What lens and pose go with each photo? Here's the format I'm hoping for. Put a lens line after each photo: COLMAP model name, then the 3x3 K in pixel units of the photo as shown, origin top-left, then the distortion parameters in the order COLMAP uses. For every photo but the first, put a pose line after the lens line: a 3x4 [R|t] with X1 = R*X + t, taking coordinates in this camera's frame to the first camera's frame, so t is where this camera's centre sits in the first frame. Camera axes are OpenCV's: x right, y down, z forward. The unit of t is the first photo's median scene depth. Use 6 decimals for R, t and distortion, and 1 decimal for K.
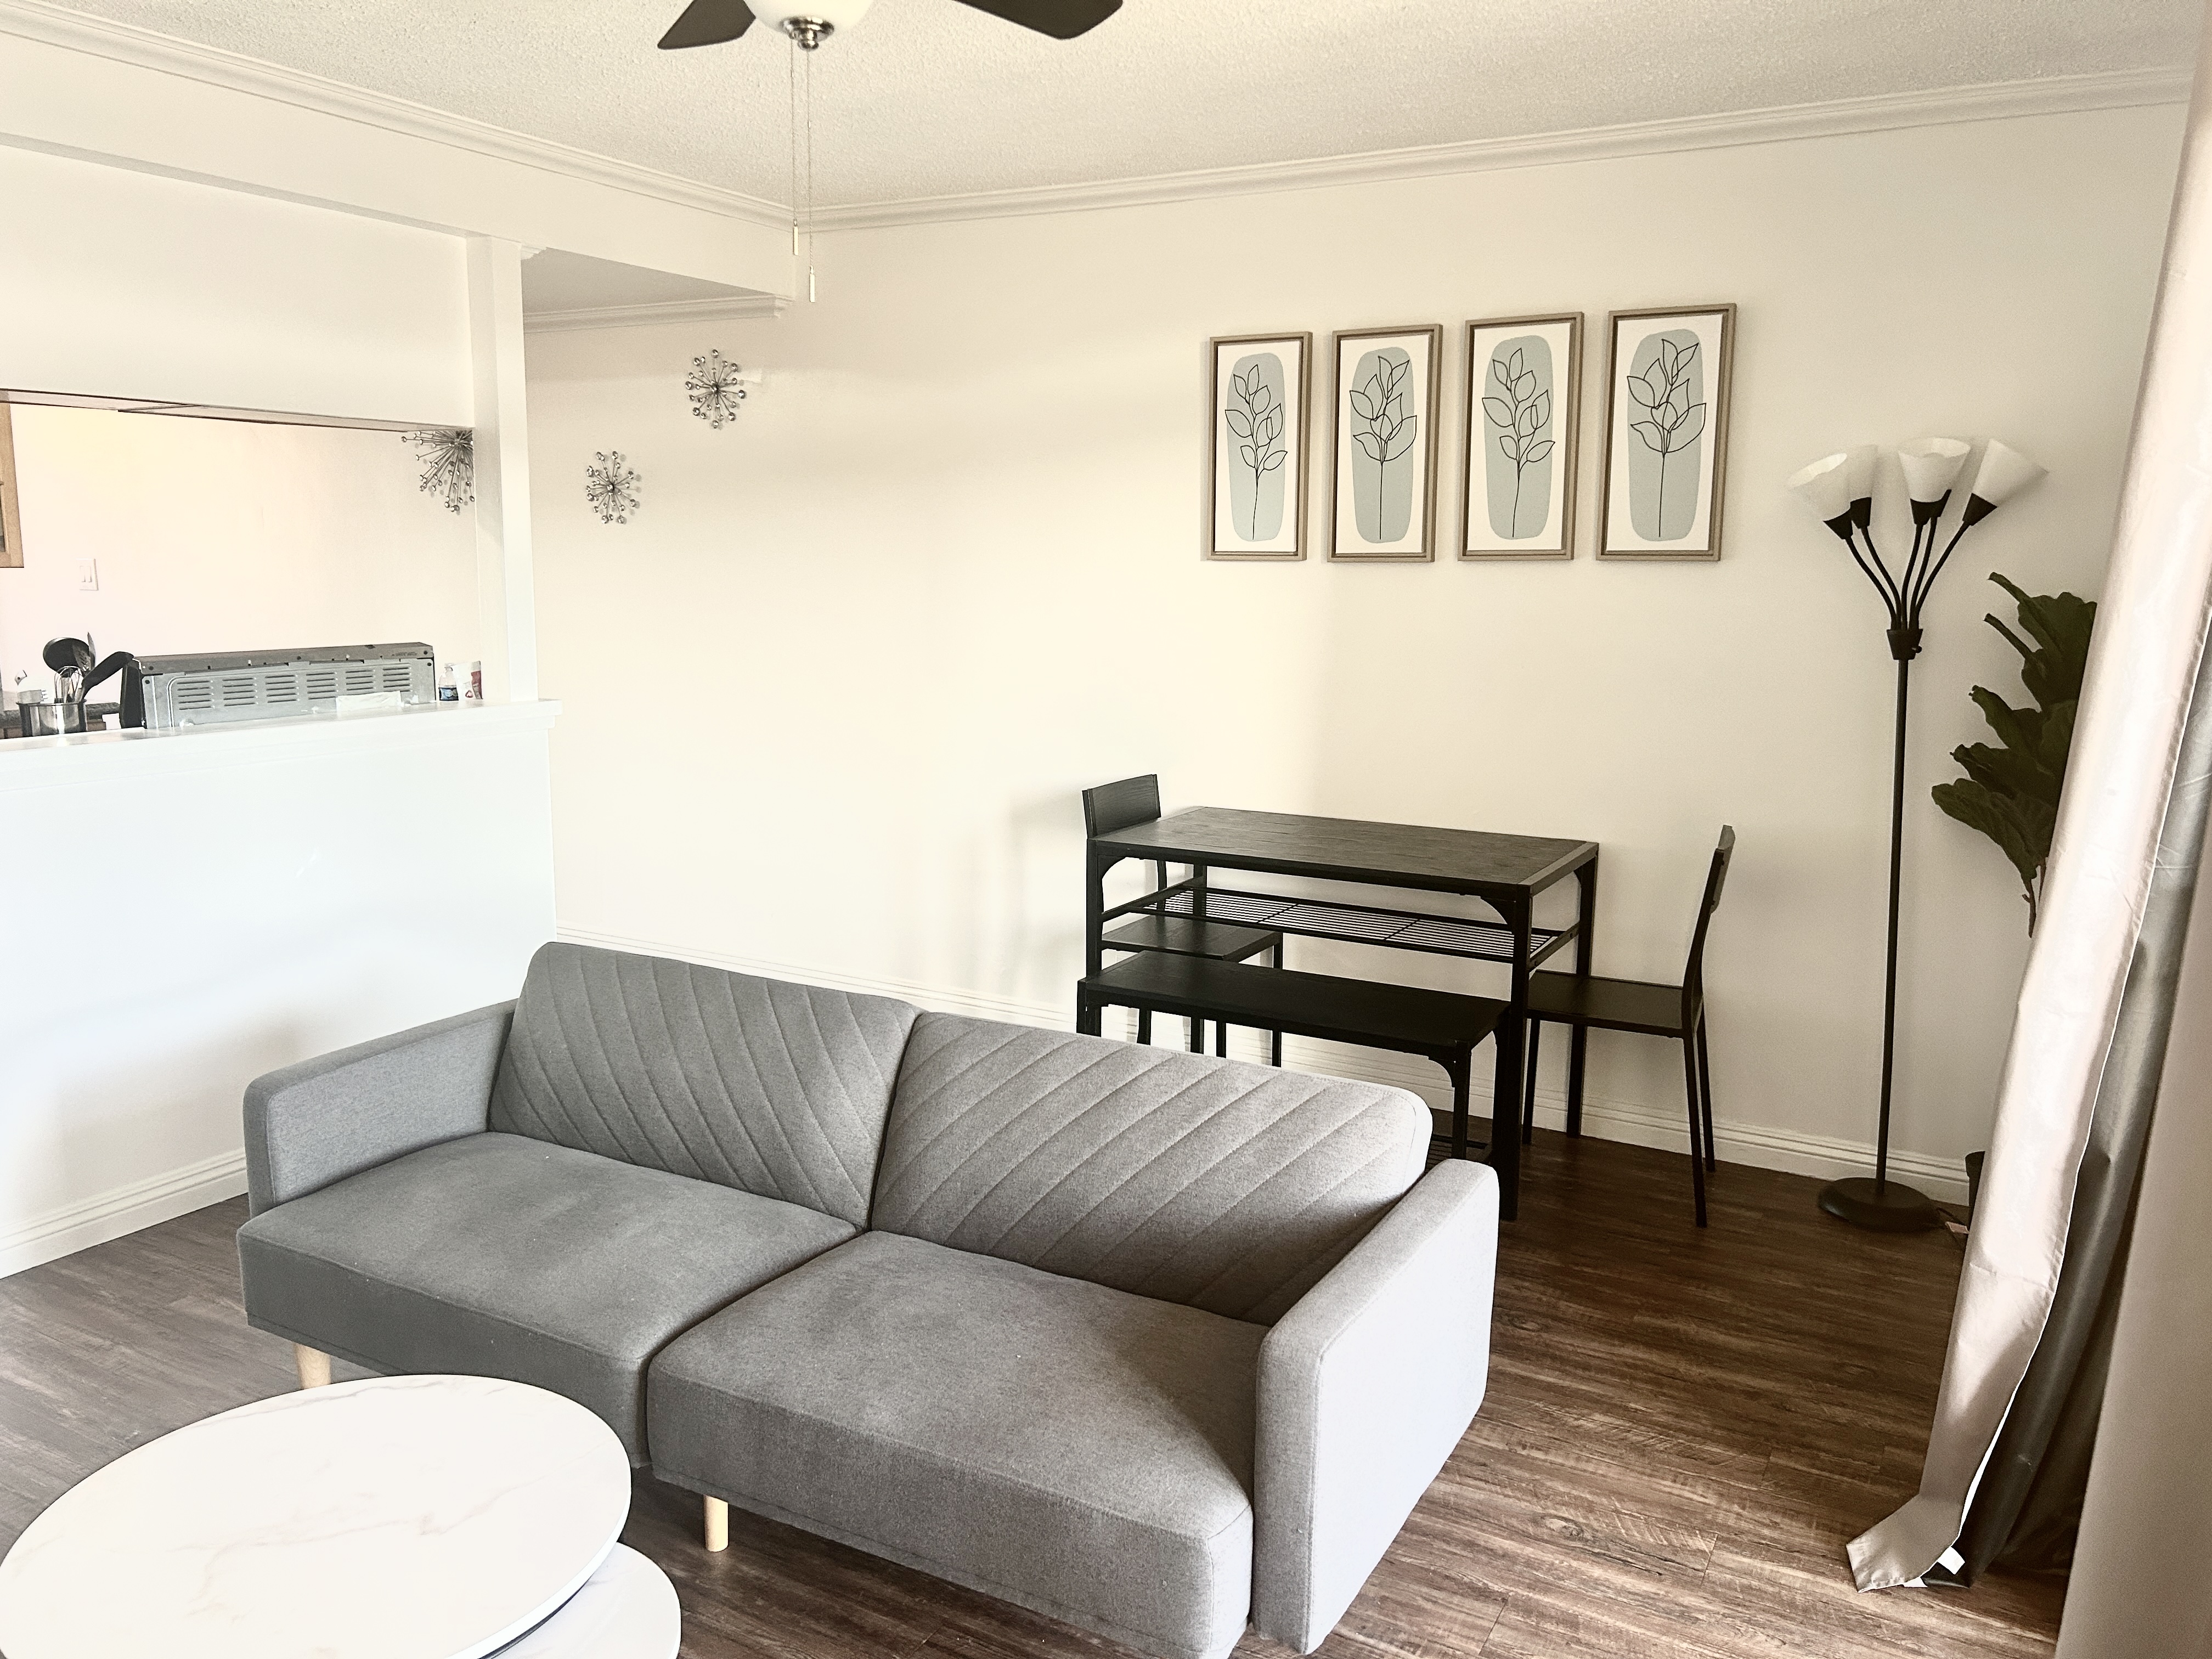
lens RADIAL K [[1658.8, 0, 1107.8], [0, 1658.8, 833.5], [0, 0, 1]] dist [0.007062, -0.004086]
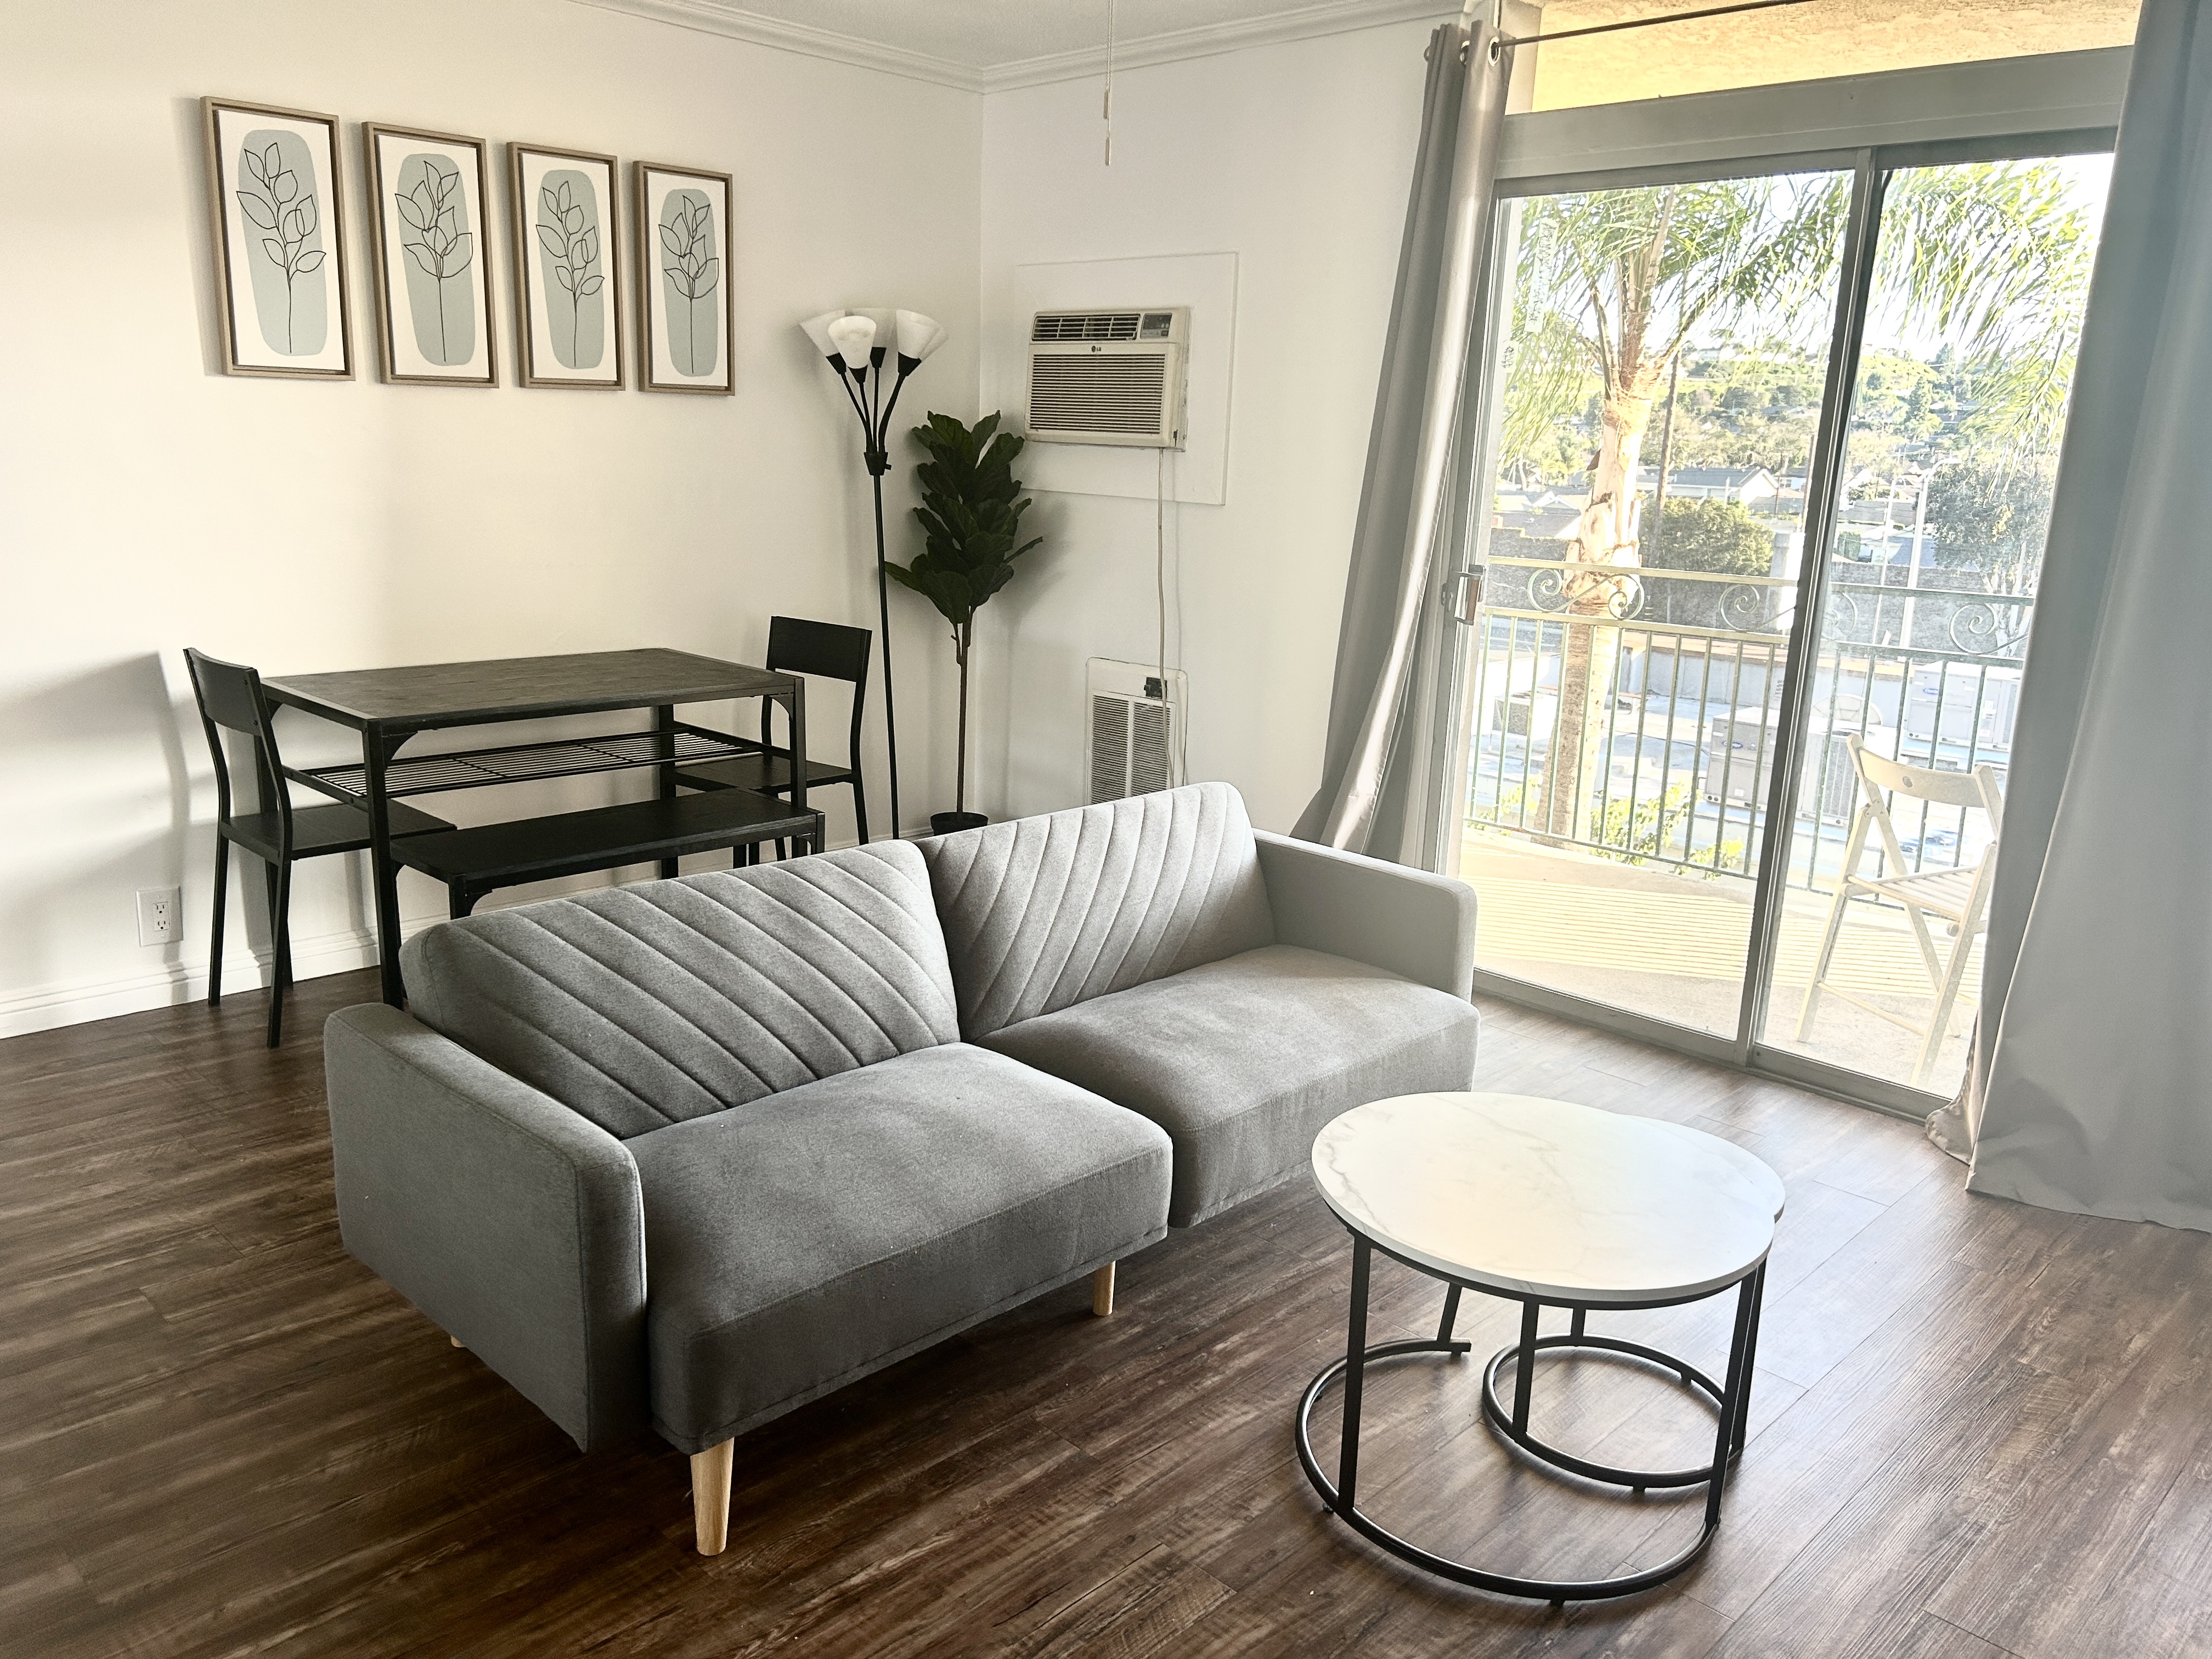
lens RADIAL K [[1658.8, 0, 1108.4], [0, 1658.8, 826.9], [0, 0, 1]] dist [0.007062, -0.004086]
pose [[0.270127, -0.226495, 0.935805, -0.746196], [0.122019, 0.972154, 0.200071, -0.067638], [-0.955062, 0.060142, 0.290241, 0.410405]]
